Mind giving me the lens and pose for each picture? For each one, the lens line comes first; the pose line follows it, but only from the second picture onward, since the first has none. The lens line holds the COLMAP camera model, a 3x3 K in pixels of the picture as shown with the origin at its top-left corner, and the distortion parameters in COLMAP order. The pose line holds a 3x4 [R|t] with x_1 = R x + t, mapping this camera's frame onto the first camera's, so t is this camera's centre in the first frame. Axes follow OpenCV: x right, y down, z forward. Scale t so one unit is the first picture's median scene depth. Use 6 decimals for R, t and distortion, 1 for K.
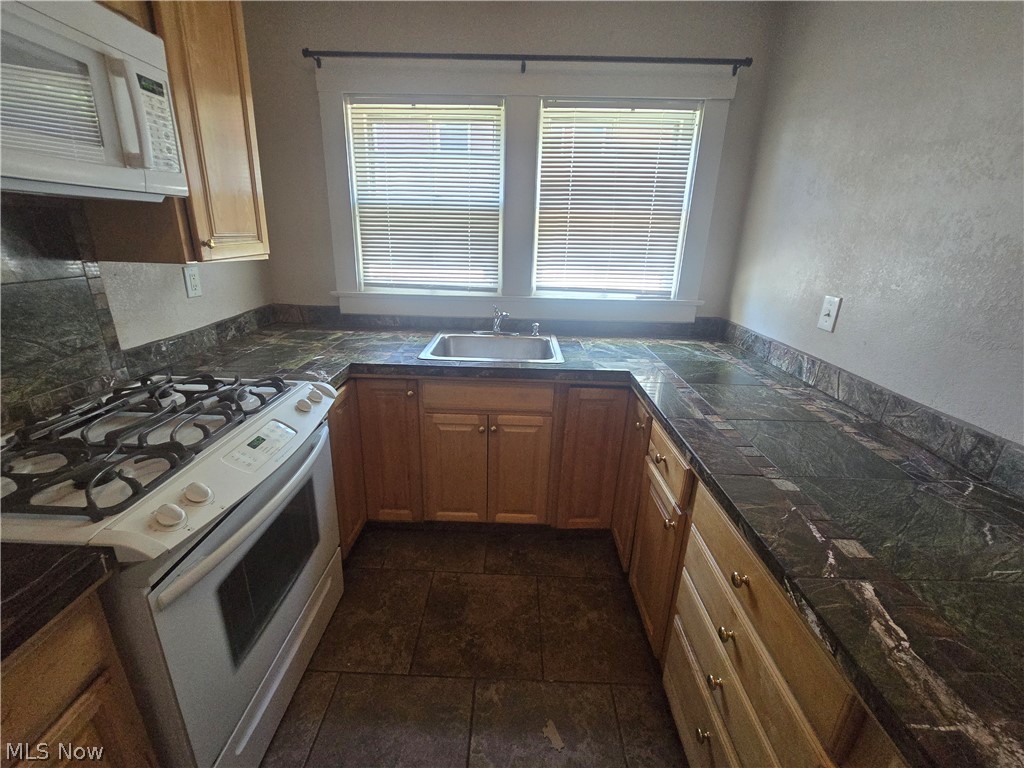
lens RADIAL K [[417.9, 0, 507.0], [0, 417.9, 364.6], [0, 0, 1]] dist [-0.003101, 0.000021]
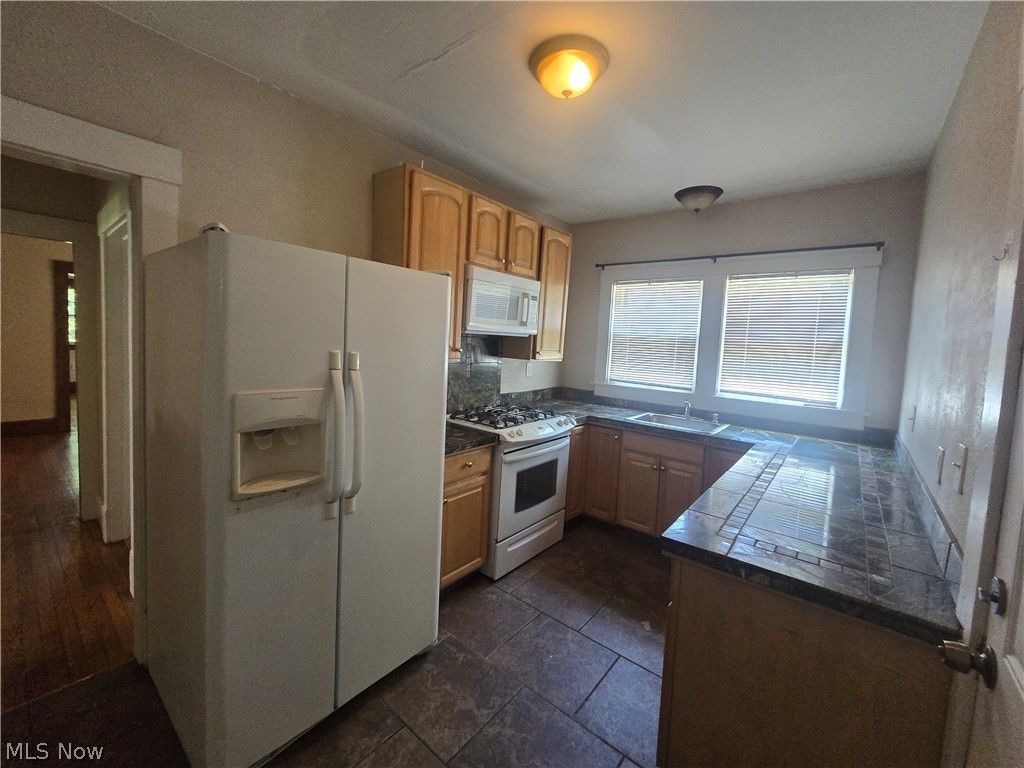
lens RADIAL K [[417.9, 0, 507.0], [0, 417.9, 364.6], [0, 0, 1]] dist [-0.003101, 0.000021]
pose [[0.784891, 0.051977, -0.617450, 0.472587], [-0.215818, 0.957011, -0.193782, 0.212515], [0.580835, 0.285355, 0.762367, -0.695313]]
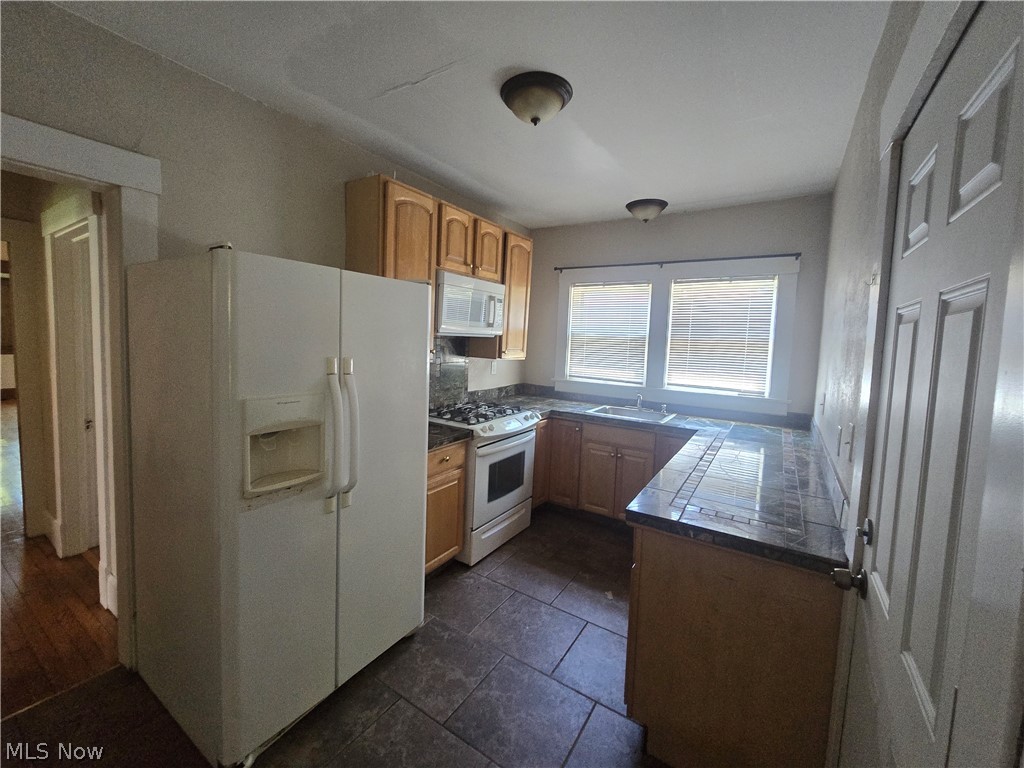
lens RADIAL K [[417.9, 0, 507.0], [0, 417.9, 364.6], [0, 0, 1]] dist [-0.003101, 0.000021]
pose [[0.848982, 0.042343, -0.526723, 0.483307], [-0.176194, 0.962425, -0.206623, 0.232351], [0.498183, 0.268225, 0.824542, -0.810201]]
